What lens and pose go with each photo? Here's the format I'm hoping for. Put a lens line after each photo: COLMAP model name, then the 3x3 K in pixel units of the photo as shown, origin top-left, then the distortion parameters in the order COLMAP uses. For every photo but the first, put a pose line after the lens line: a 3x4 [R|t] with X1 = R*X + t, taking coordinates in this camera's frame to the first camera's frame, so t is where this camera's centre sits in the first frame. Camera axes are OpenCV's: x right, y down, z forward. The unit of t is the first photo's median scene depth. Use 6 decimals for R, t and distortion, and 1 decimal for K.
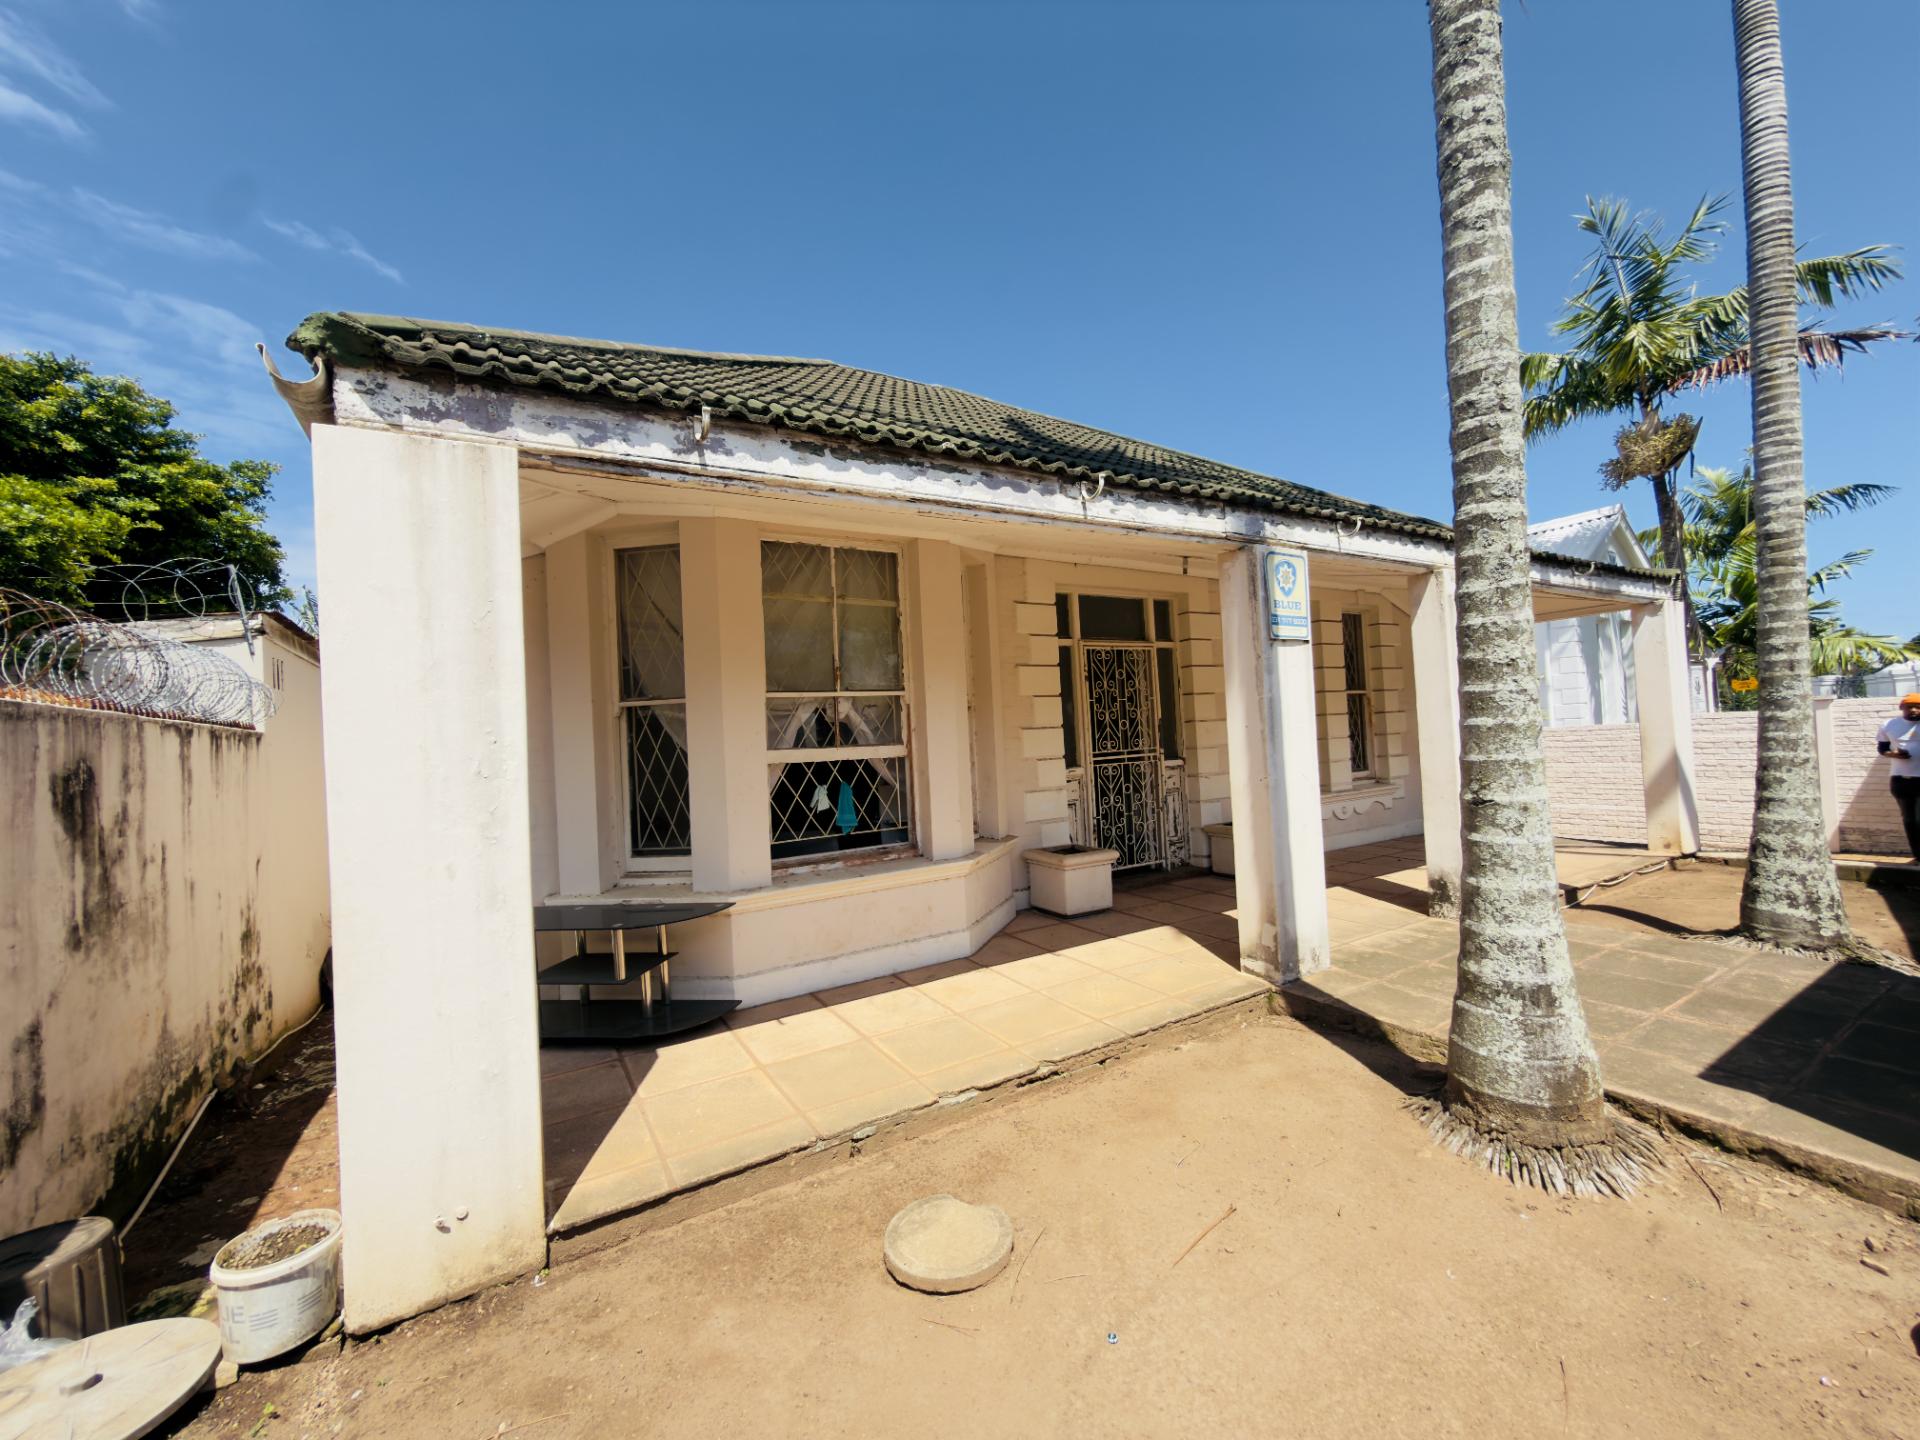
lens RADIAL K [[761.2, 0, 963.8], [0, 761.2, 730.5], [0, 0, 1]] dist [0.001713, -0.000565]
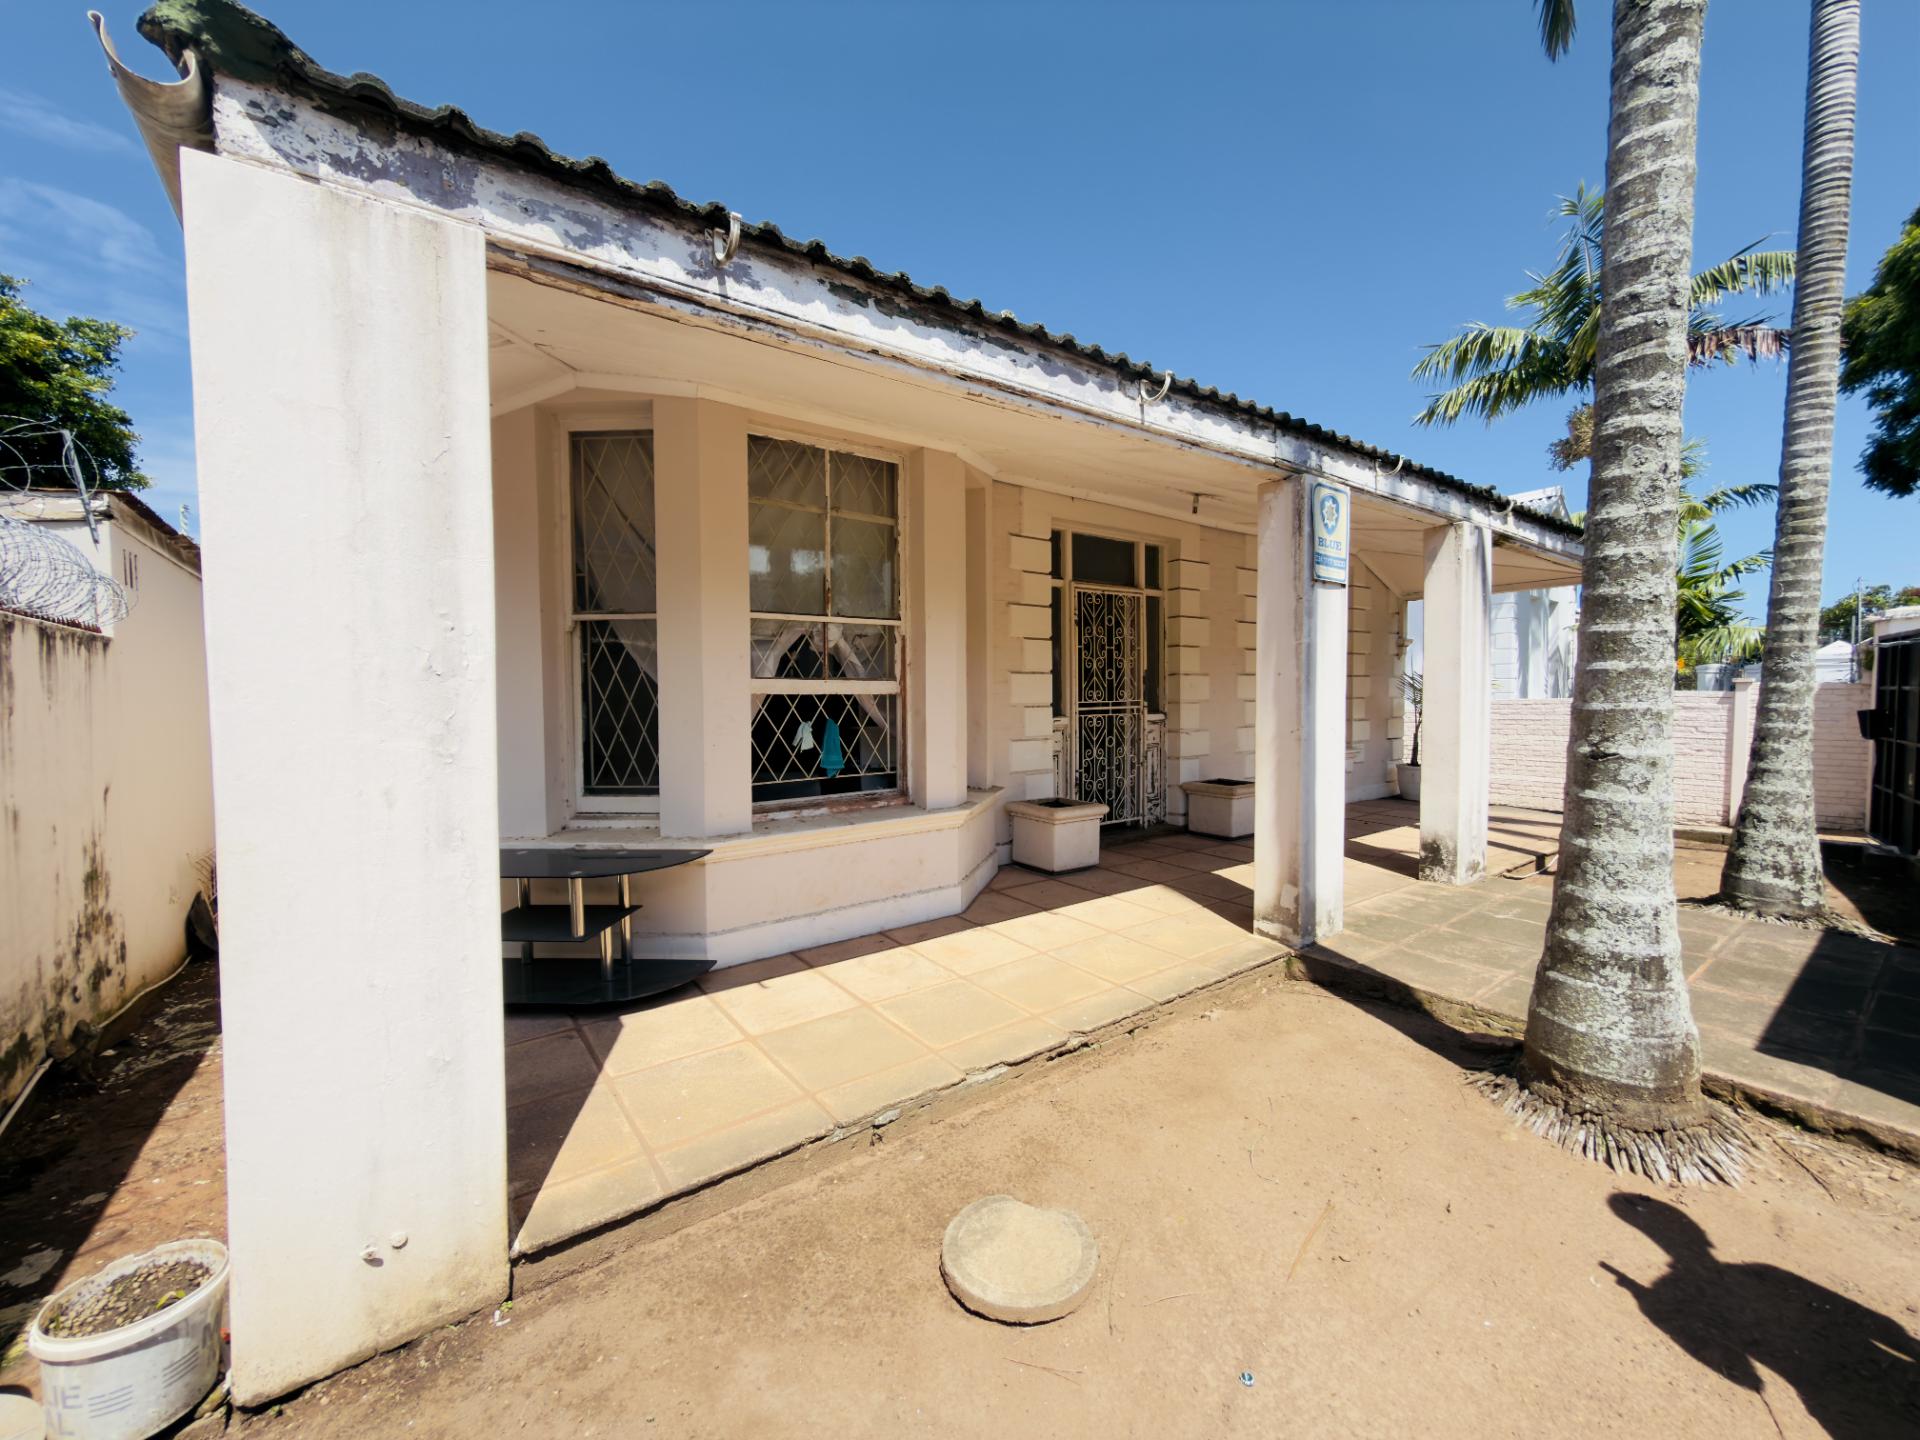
lens RADIAL K [[762.5, 0, 962.4], [0, 762.5, 722.3], [0, 0, 1]] dist [0.002999, 0.000678]
pose [[0.994878, 0.037095, 0.094033, -0.113734], [-0.041370, 0.998178, 0.043921, 0.033900], [-0.092232, -0.047586, 0.994600, 0.125968]]
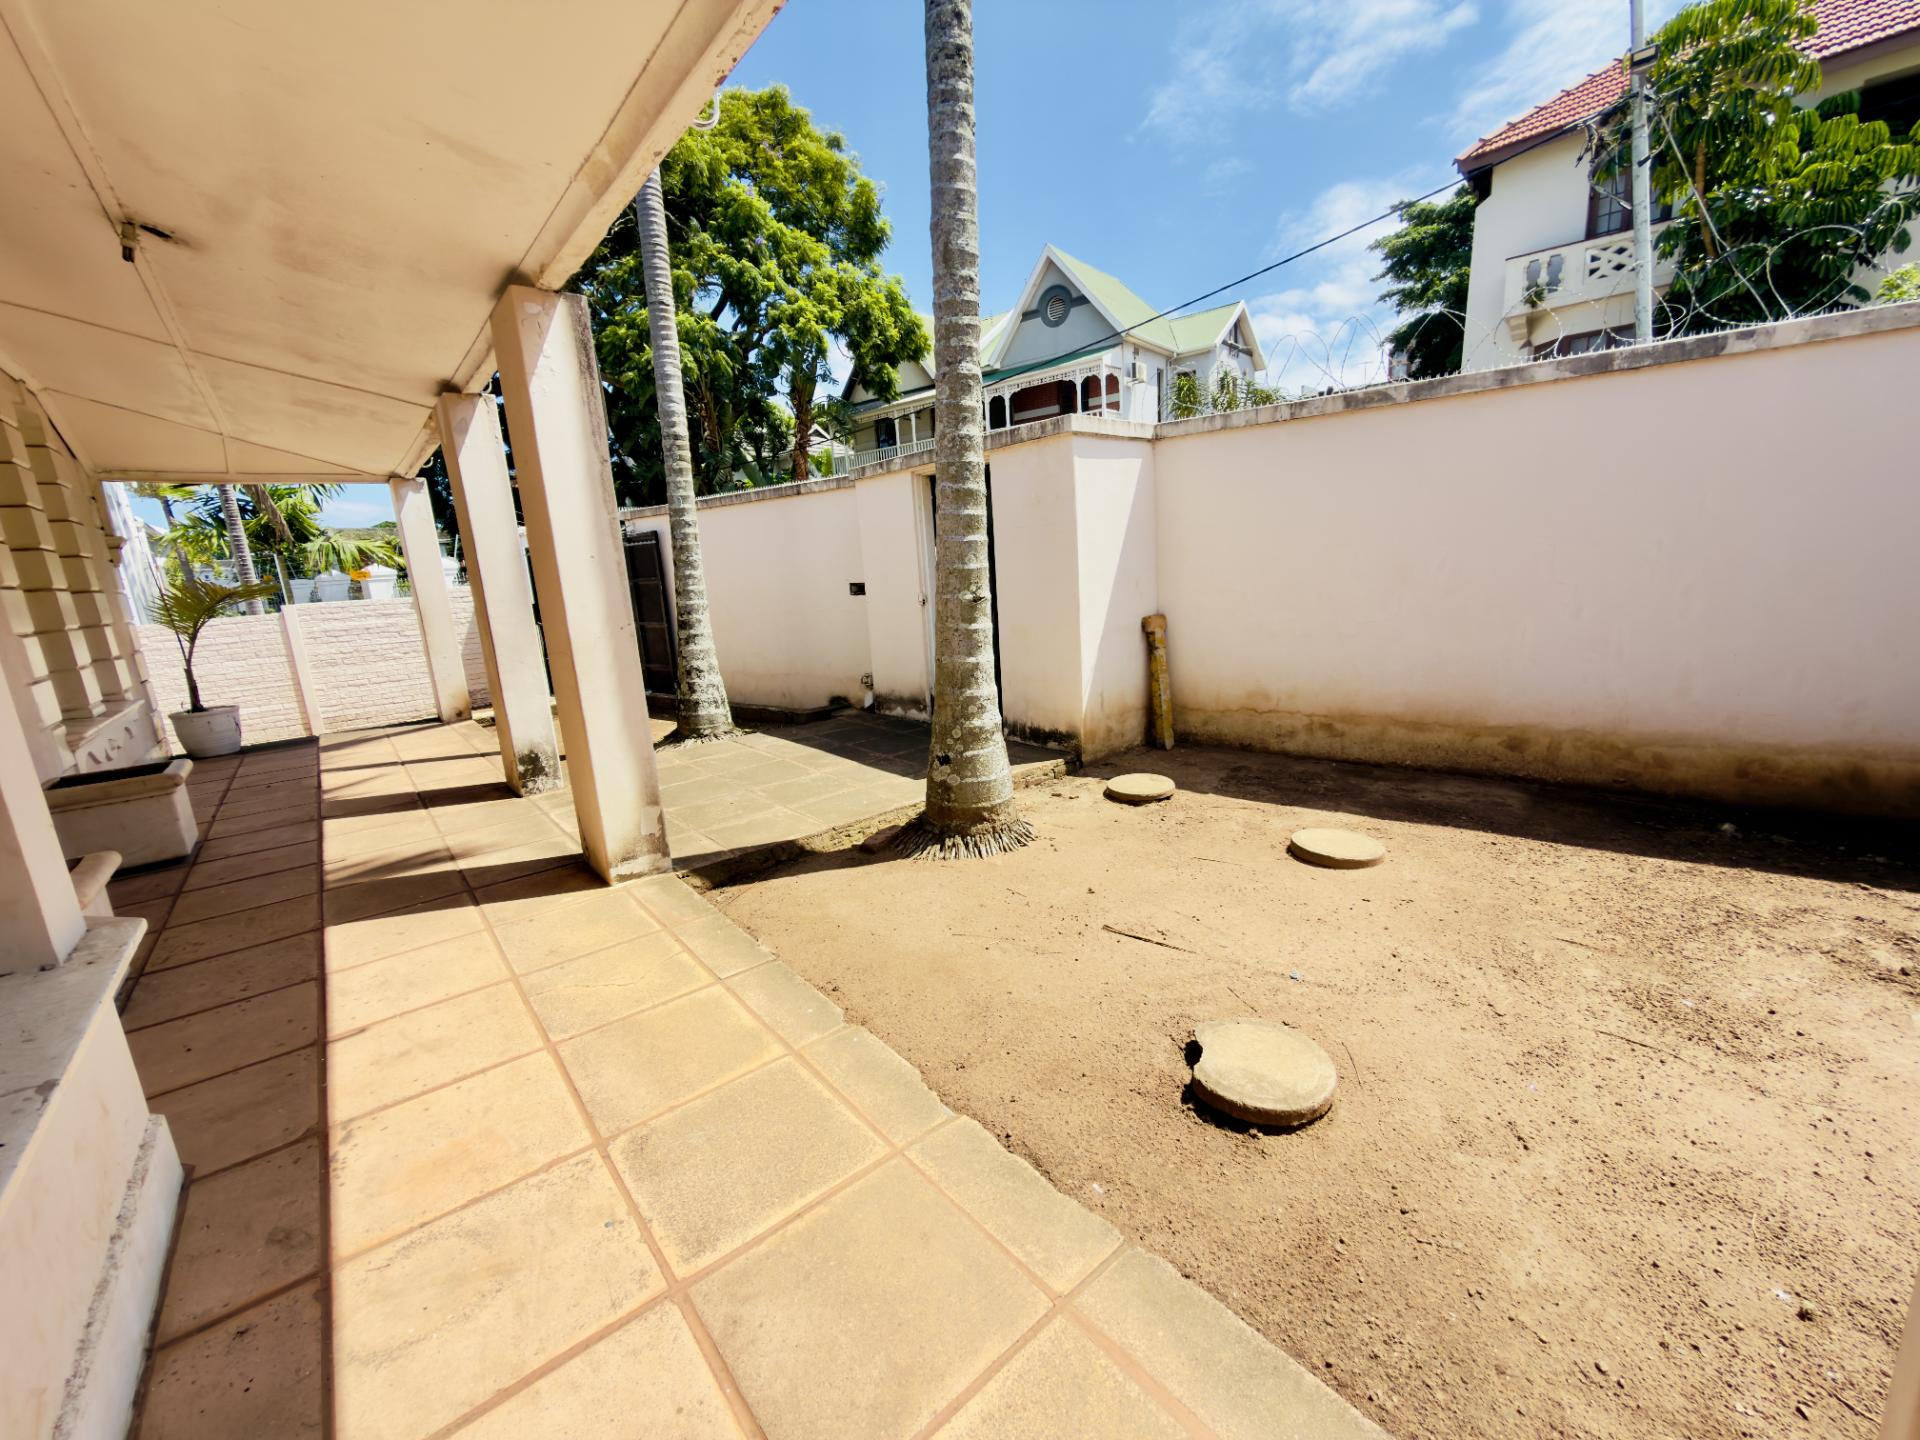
lens RADIAL K [[760.5, 0, 967.1], [0, 760.5, 722.0], [0, 0, 1]] dist [-0.001133, 0.000189]
pose [[-0.148662, -0.150934, 0.977302, -0.493487], [0.059952, 0.985090, 0.161256, 0.066005], [-0.987069, 0.082564, -0.137396, 0.898904]]
